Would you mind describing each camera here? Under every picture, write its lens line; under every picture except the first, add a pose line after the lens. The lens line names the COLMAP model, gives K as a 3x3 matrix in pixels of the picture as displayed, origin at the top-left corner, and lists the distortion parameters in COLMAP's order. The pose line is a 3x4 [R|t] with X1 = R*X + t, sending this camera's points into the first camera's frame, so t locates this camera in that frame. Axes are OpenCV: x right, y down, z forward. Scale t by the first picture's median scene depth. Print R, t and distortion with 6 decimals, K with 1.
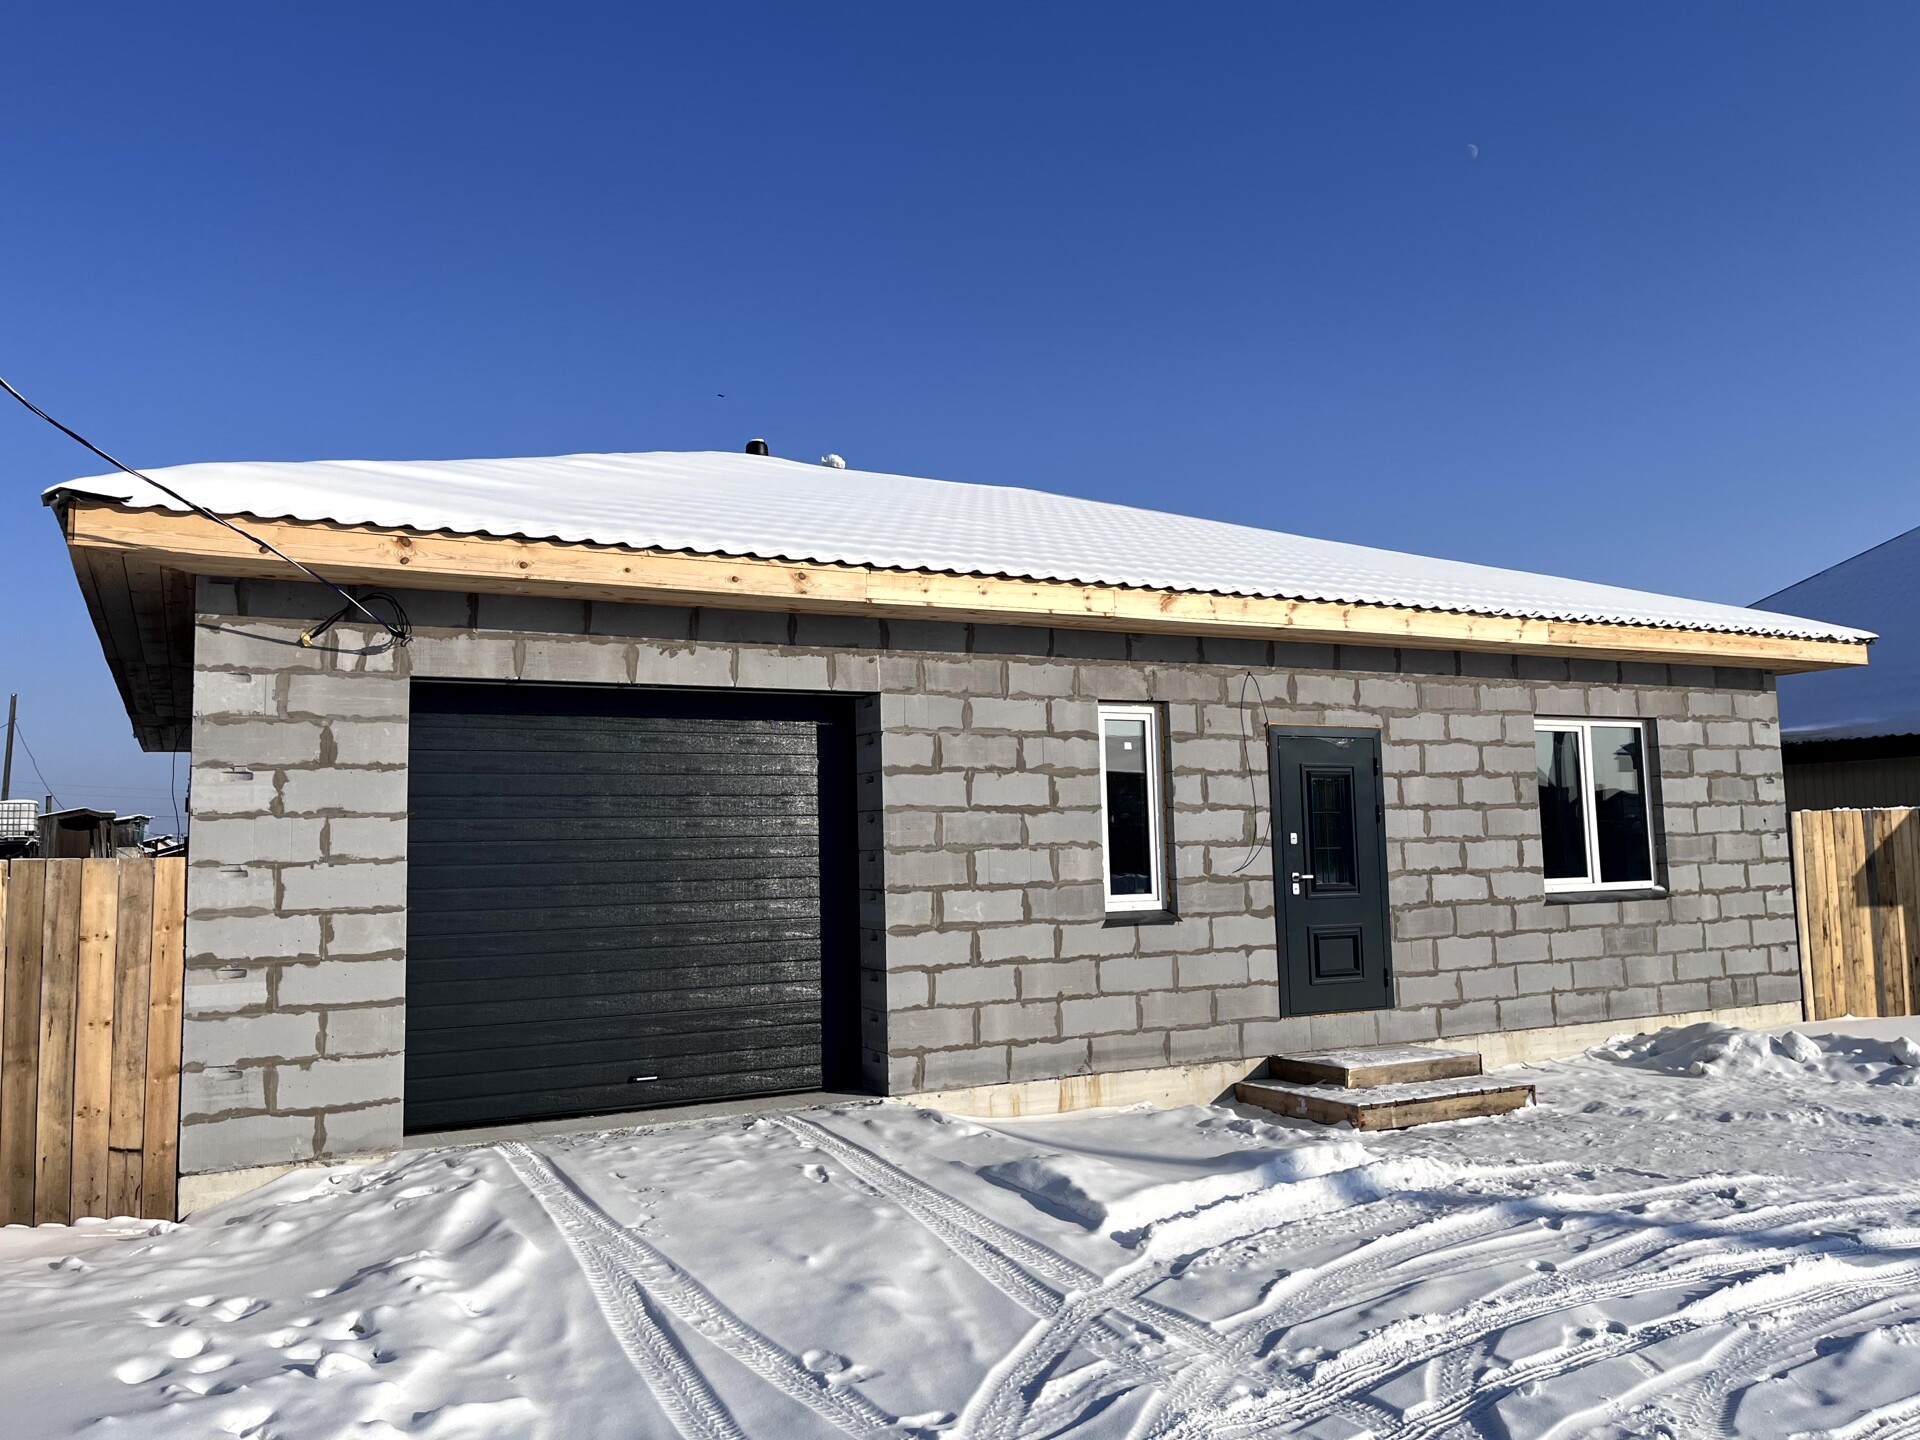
lens RADIAL K [[1467.5, 0, 946.1], [0, 1467.5, 710.5], [0, 0, 1]] dist [0.063433, -0.063637]
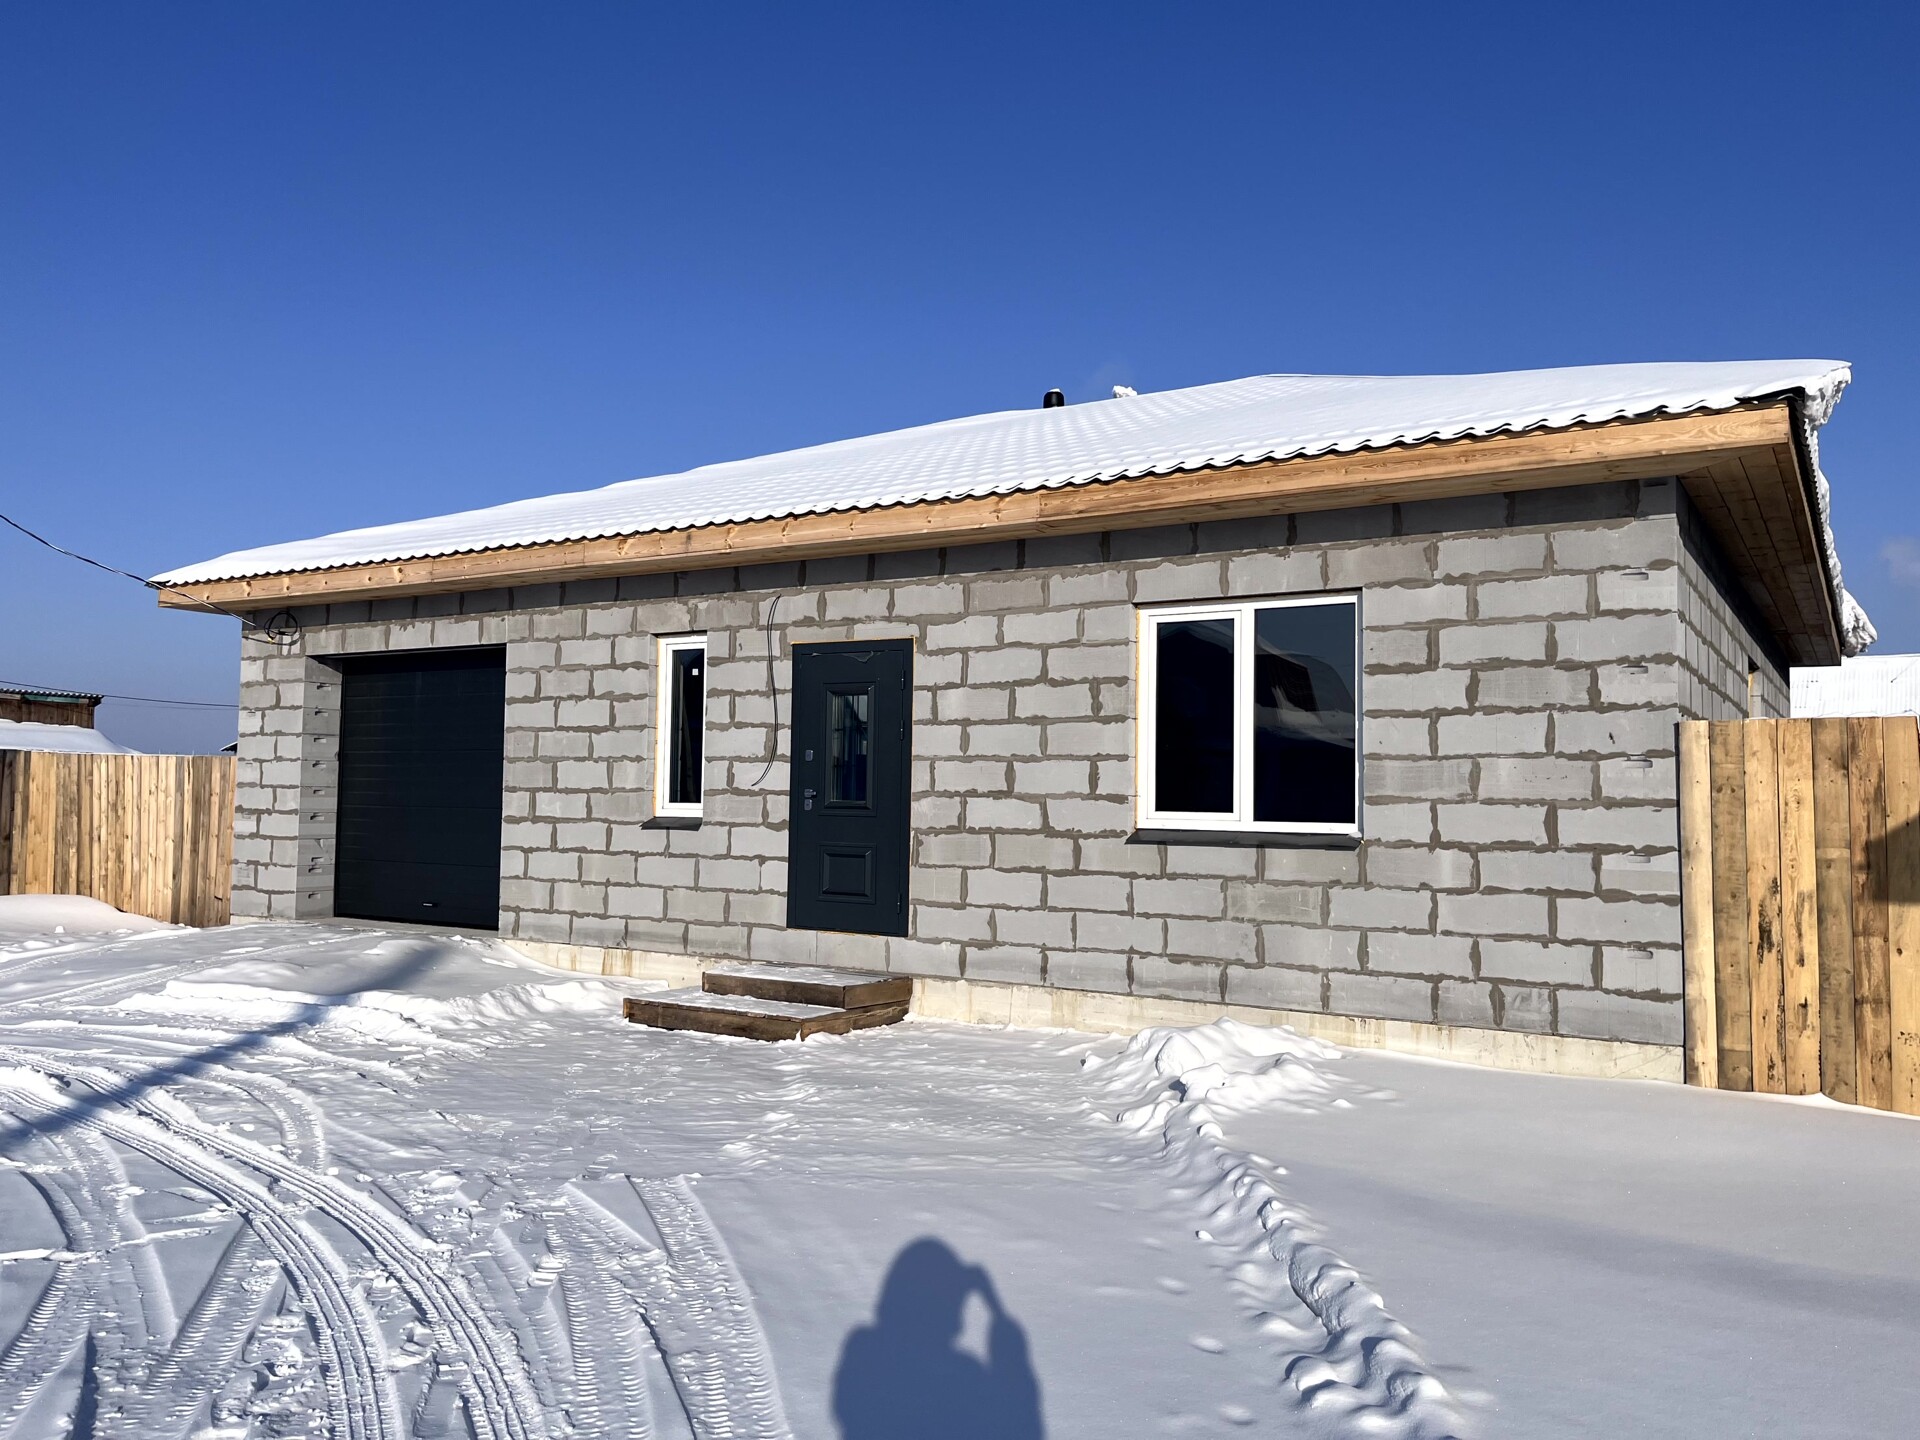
lens RADIAL K [[1467.5, 0, 971.6], [0, 1467.5, 718.0], [0, 0, 1]] dist [0.063433, -0.063637]
pose [[0.499415, -0.016262, -0.866210, 1.134935], [0.058882, 0.998149, 0.015210, 0.051319], [0.864359, -0.058600, 0.499449, 0.582030]]
